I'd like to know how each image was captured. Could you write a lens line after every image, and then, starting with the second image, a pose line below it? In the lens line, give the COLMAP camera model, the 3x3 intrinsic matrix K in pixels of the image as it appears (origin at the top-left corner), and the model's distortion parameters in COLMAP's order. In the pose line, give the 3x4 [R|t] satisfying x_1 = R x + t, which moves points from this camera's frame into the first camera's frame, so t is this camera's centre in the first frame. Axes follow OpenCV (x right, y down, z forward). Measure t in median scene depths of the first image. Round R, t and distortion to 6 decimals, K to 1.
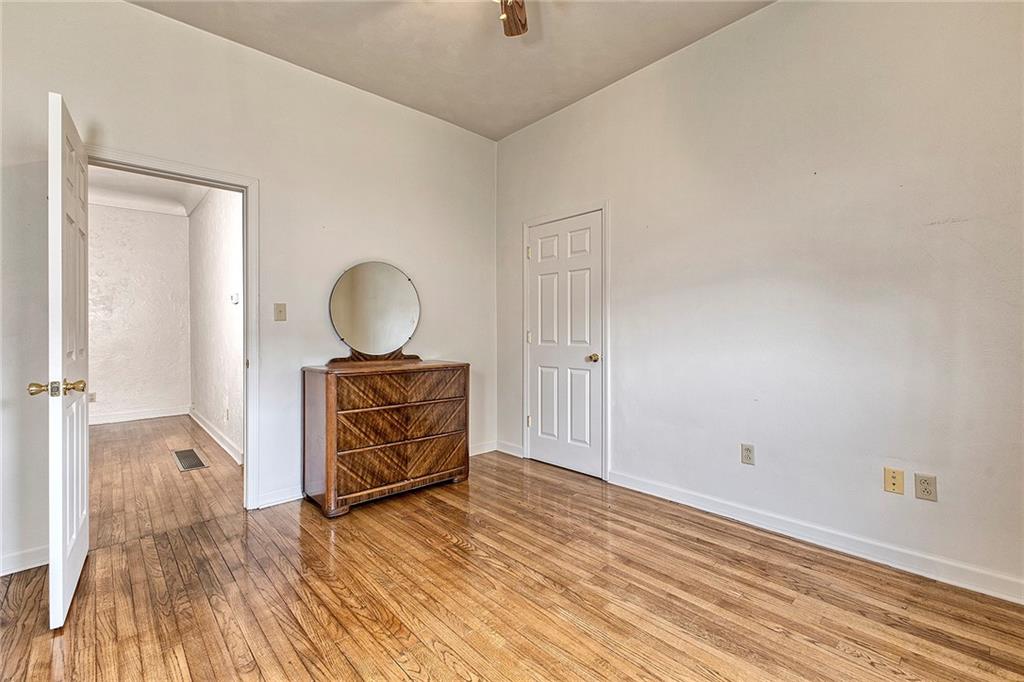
lens RADIAL K [[443.0, 0, 509.5], [0, 443.0, 337.3], [0, 0, 1]] dist [0.004616, -0.000189]
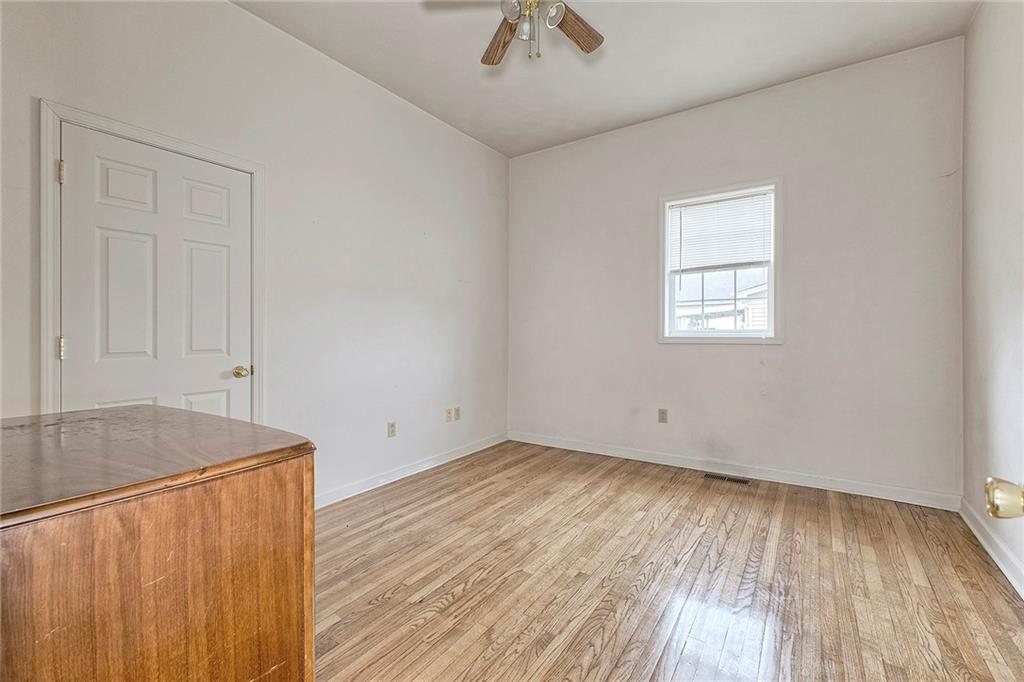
lens RADIAL K [[443.0, 0, 510.5], [0, 443.0, 339.3], [0, 0, 1]] dist [0.004616, -0.000189]
pose [[-0.232247, -0.008497, 0.972620, -0.938928], [0.019598, 0.999718, 0.013414, -0.013103], [-0.972459, 0.022177, -0.232015, 1.101544]]
